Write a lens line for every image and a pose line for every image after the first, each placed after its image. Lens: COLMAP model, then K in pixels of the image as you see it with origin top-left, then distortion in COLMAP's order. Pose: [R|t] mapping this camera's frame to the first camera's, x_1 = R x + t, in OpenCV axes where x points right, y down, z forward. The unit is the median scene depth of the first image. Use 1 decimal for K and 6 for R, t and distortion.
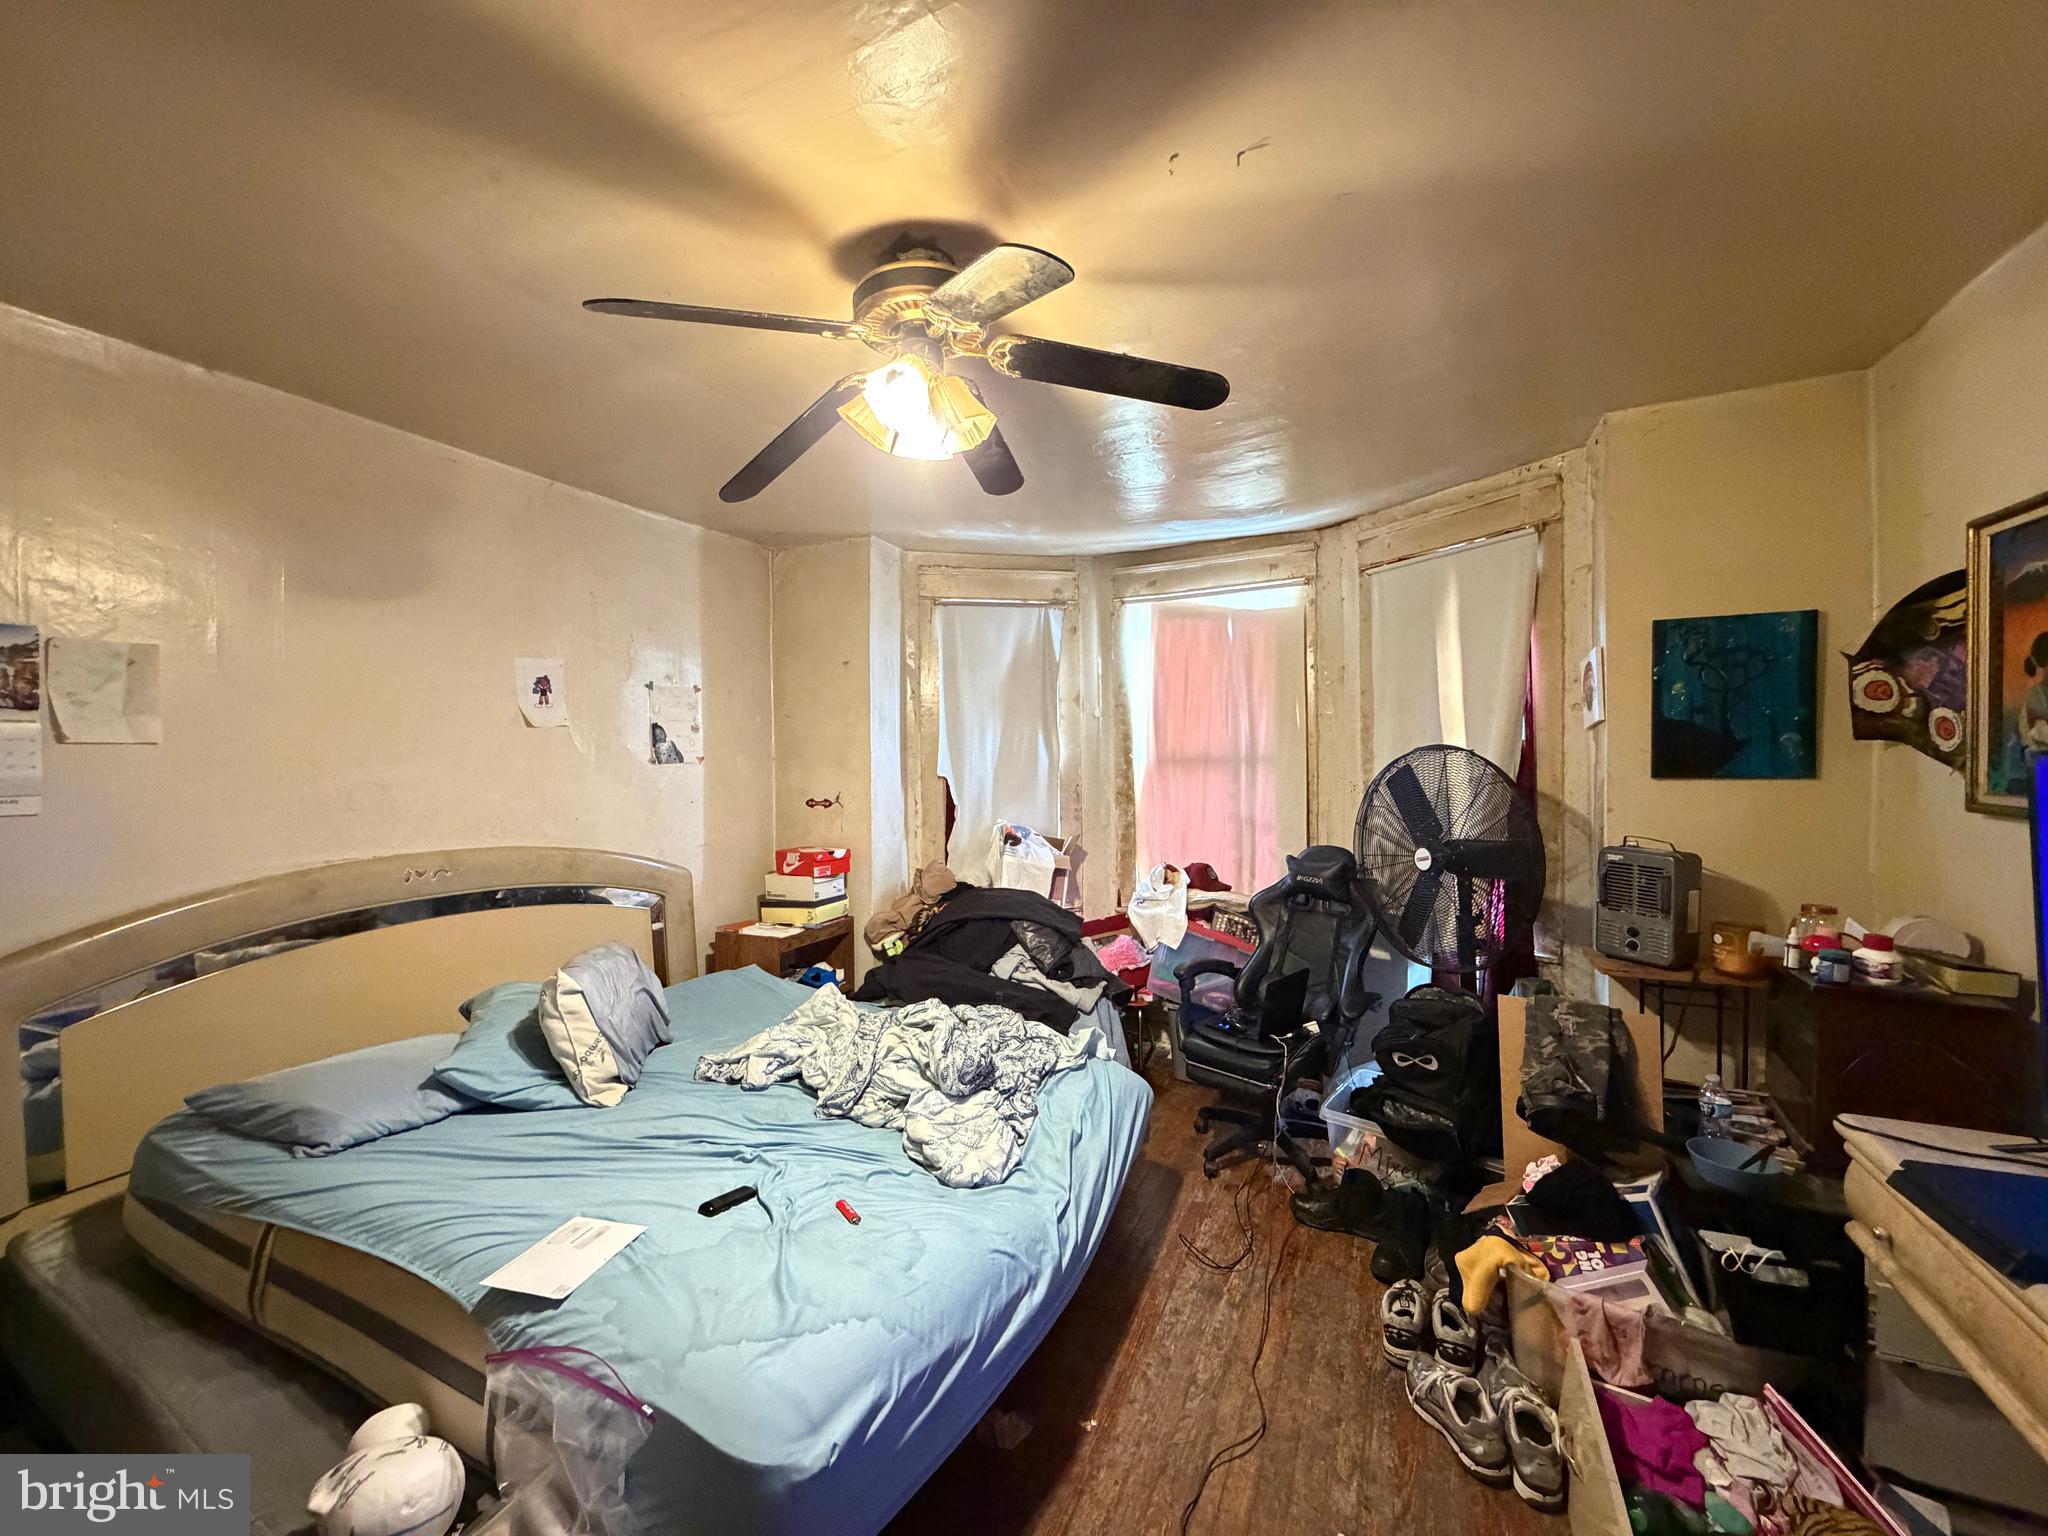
lens RADIAL K [[812.7, 0, 1022.1], [0, 812.7, 762.6], [0, 0, 1]] dist [0.000031, 0.000039]
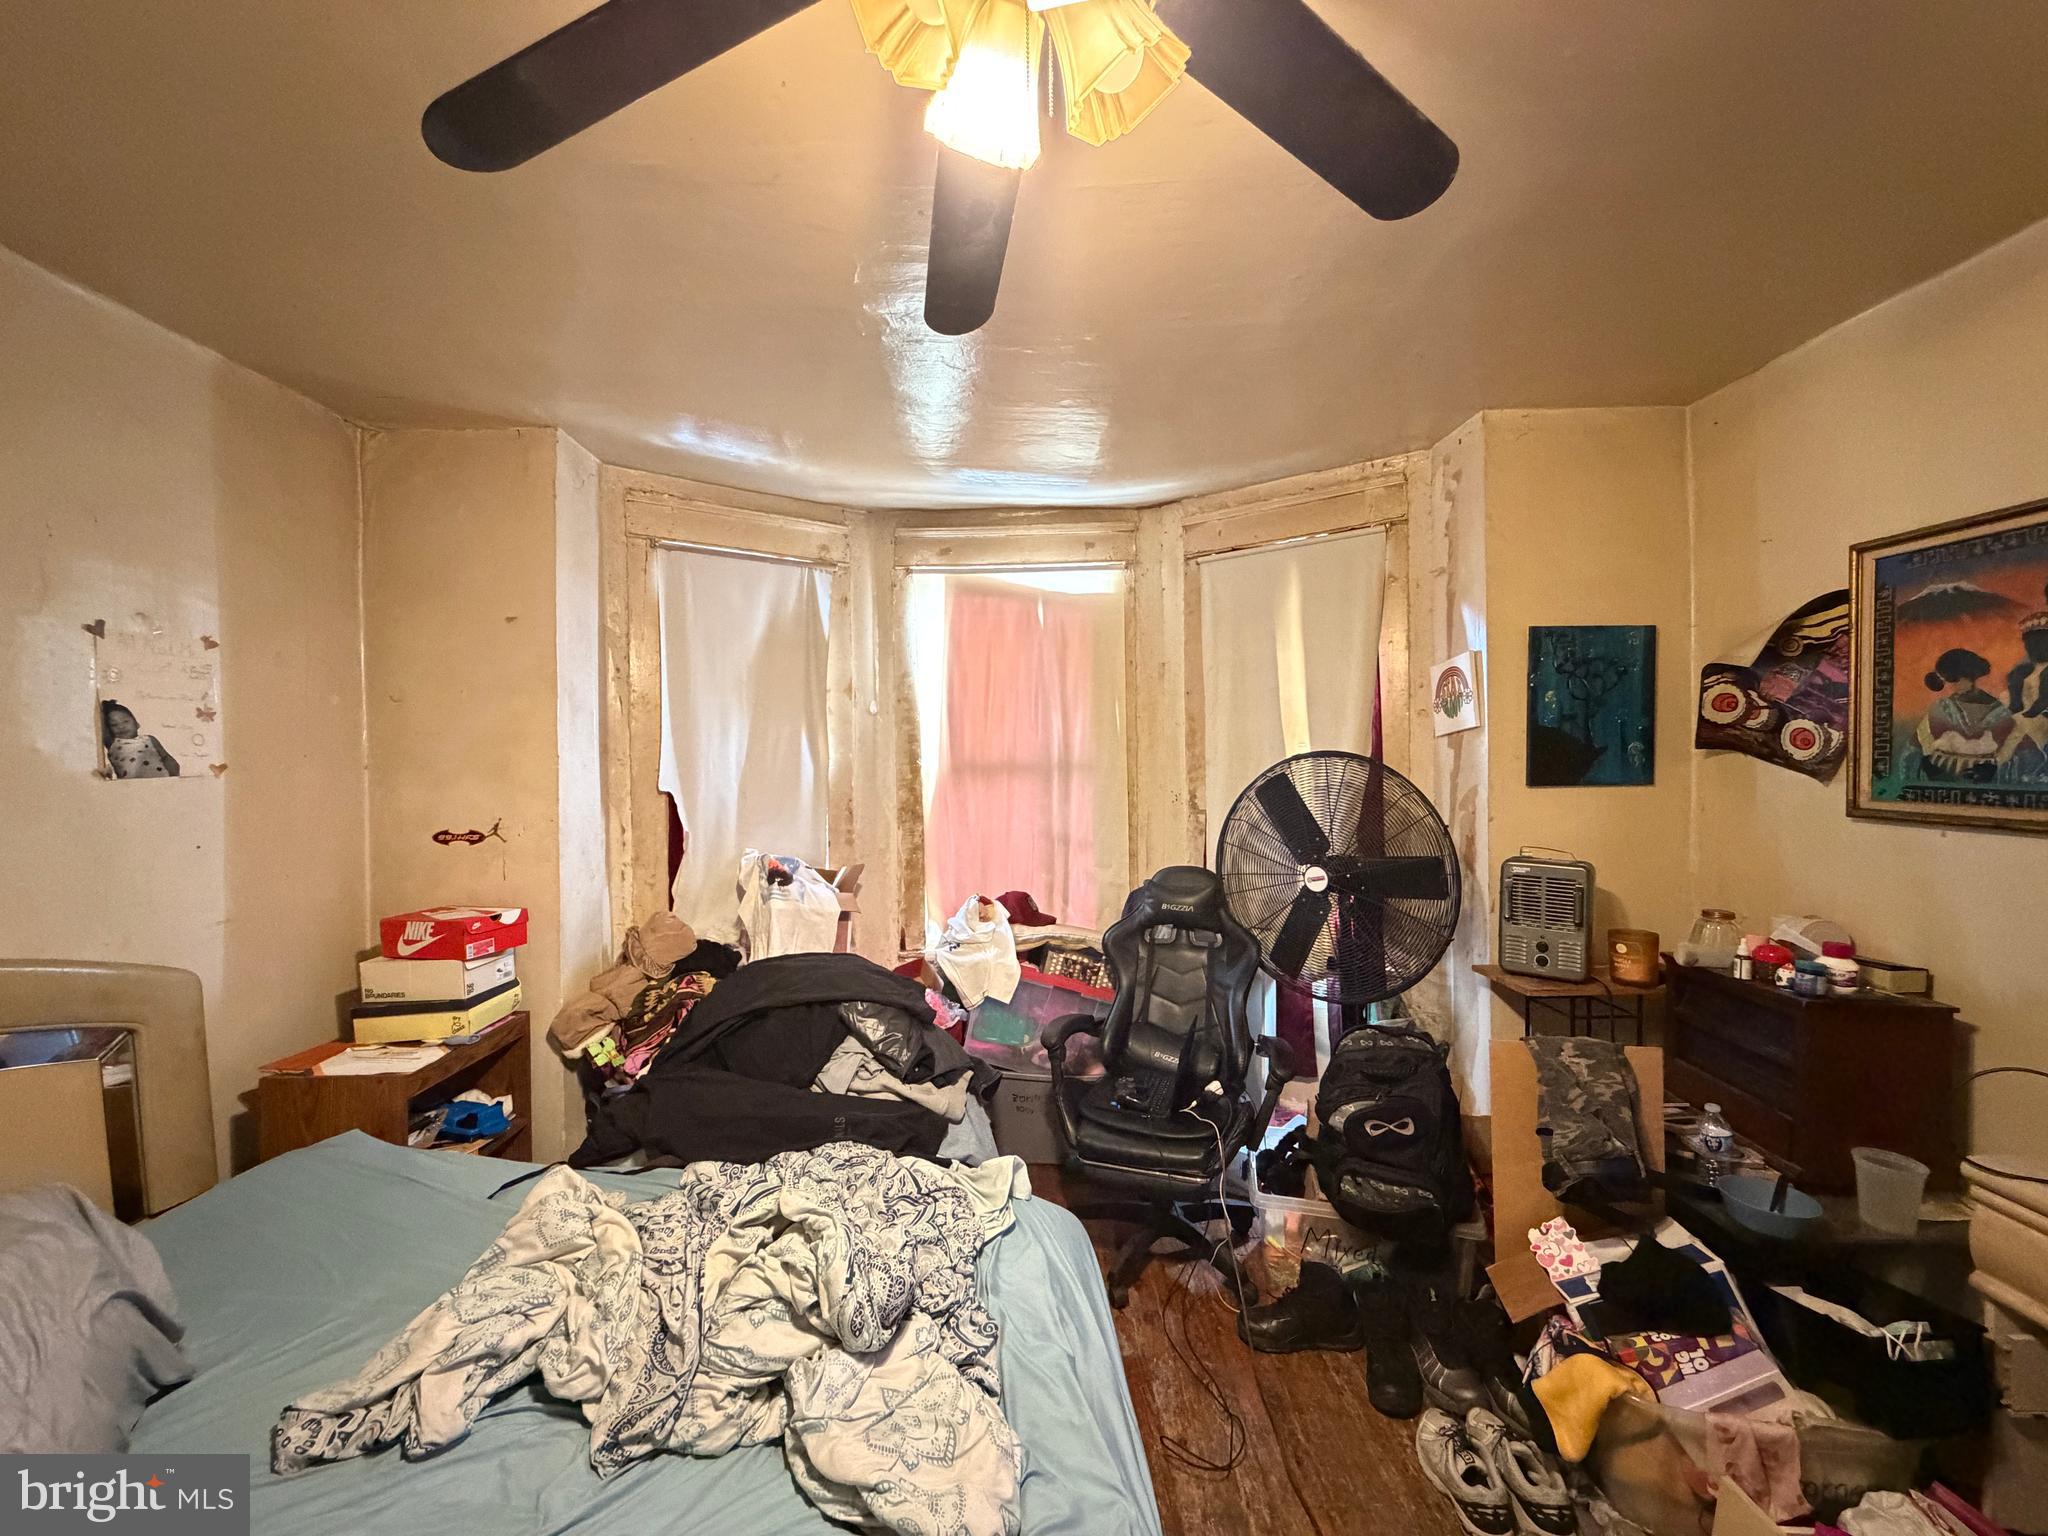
lens RADIAL K [[812.7, 0, 1020.2], [0, 812.7, 768.0], [0, 0, 1]] dist [0.000031, 0.000039]
pose [[0.900607, -0.002873, 0.434625, -0.190678], [0.002664, 0.999996, 0.001090, -0.005392], [-0.434626, 0.000176, 0.900611, 0.346491]]
